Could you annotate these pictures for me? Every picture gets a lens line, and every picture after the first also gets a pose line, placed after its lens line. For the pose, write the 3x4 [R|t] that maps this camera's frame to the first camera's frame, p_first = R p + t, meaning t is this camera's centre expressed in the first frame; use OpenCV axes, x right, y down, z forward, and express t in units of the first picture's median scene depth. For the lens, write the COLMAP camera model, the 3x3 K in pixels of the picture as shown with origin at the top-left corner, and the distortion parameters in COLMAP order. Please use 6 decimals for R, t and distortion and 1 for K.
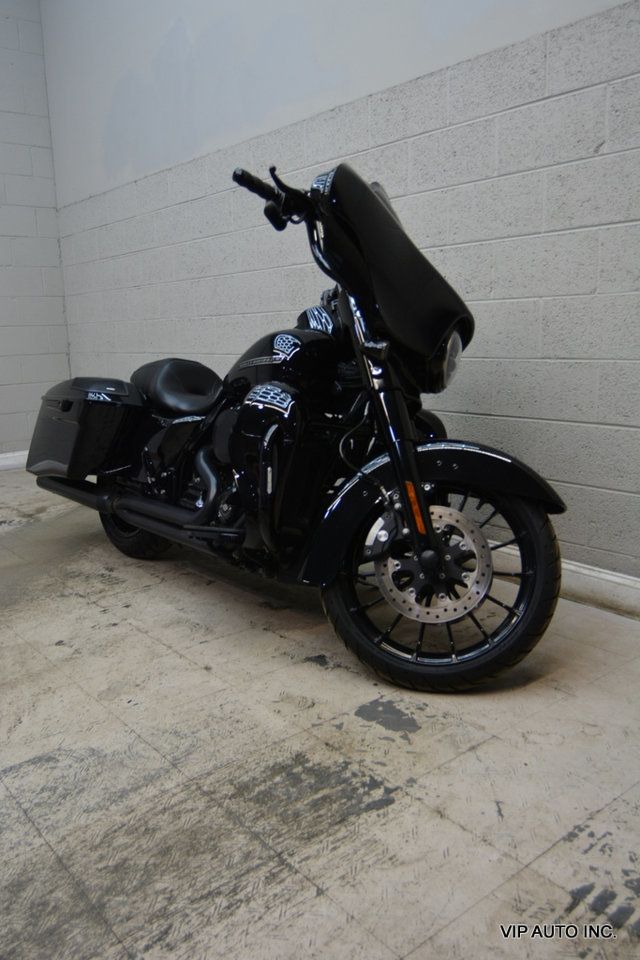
lens RADIAL K [[771.8, 0, 326.2], [0, 771.8, 482.0], [0, 0, 1]] dist [-0.018687, 0.015756]
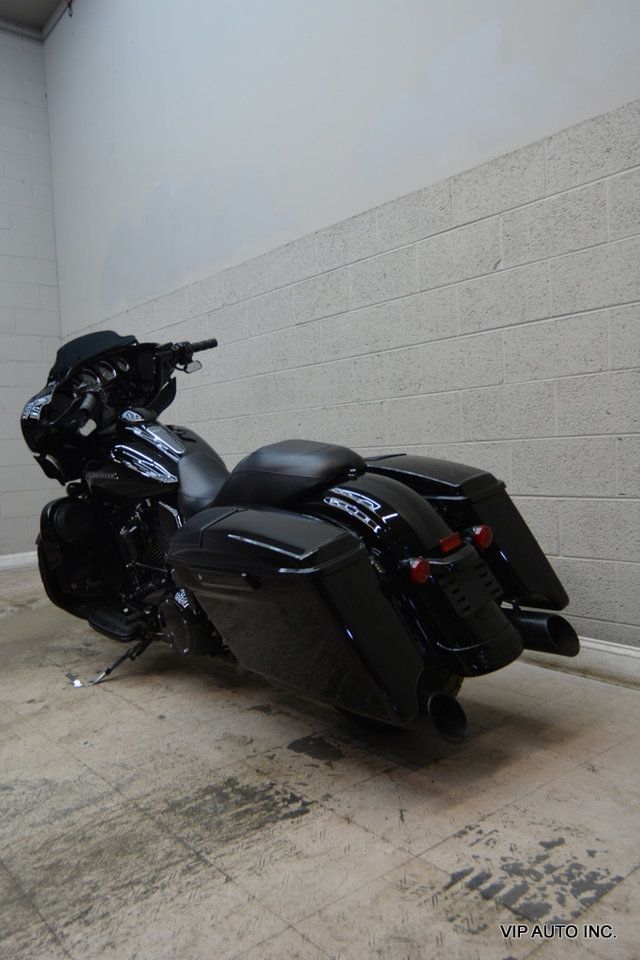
lens RADIAL K [[733.9, 0, 324.6], [0, 733.9, 482.0], [0, 0, 1]] dist [-0.012621, 0.010345]
pose [[0.999772, -0.021350, 0.000133, 0.077865], [0.021115, 0.987823, -0.154145, 0.068910], [0.003159, 0.154113, 0.988048, -0.077960]]
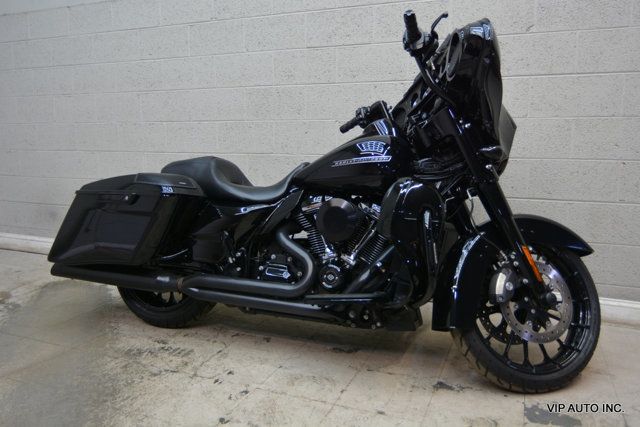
lens RADIAL K [[514.5, 0, 324.5], [0, 514.5, 201.2], [0, 0, 1]] dist [-0.018687, 0.015756]
pose [[0.883201, -0.040516, 0.467242, -0.538064], [0.070864, 0.996352, -0.047553, -0.051807], [-0.463611, 0.075109, 0.882850, 0.274015]]
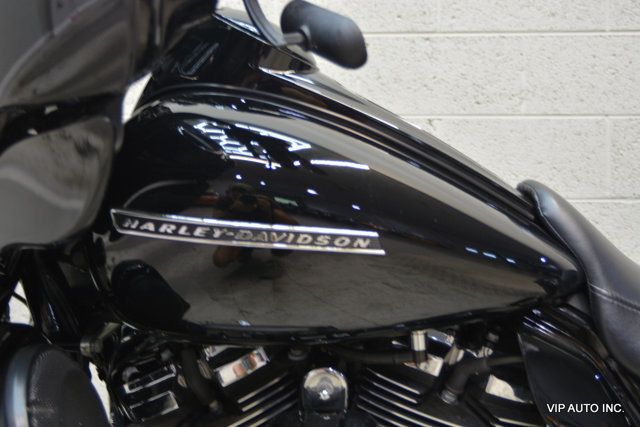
lens RADIAL K [[729.2, 0, 324.0], [0, 729.2, 213.9], [0, 0, 1]] dist [-0.025234, 0.000000]
pose [[0.714024, 0.030258, 0.699467, -0.427370], [0.105107, 0.983110, -0.149823, -0.079595], [-0.692187, 0.180496, 0.698784, 0.784246]]
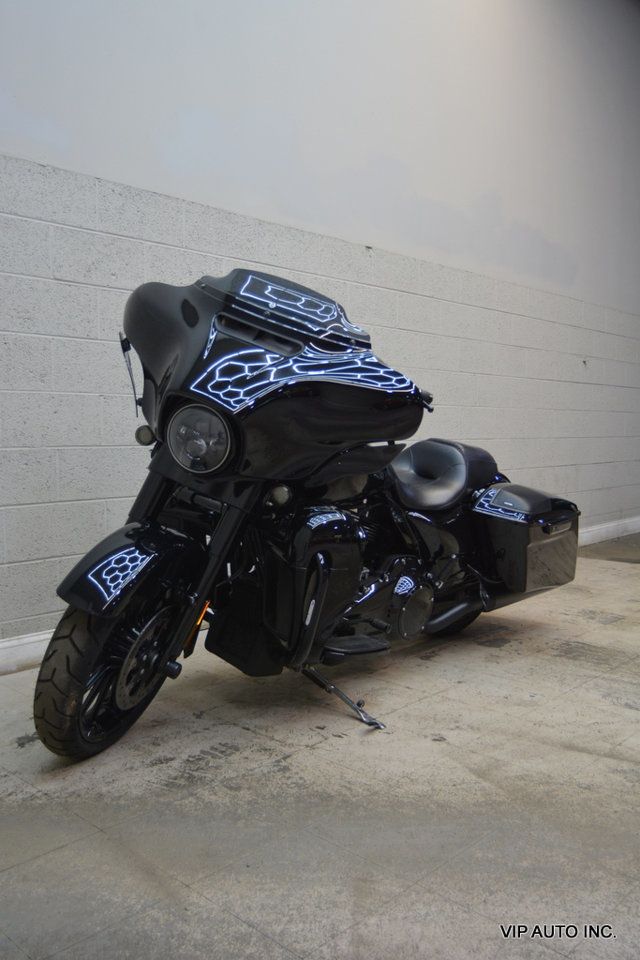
lens RADIAL K [[771.8, 0, 300.9], [0, 771.8, 495.2], [0, 0, 1]] dist [-0.018687, 0.015756]
pose [[-0.089098, -0.058203, 0.994321, -1.213105], [0.195592, 0.977831, 0.074764, -0.174796], [-0.976630, 0.201142, -0.075739, 1.158425]]
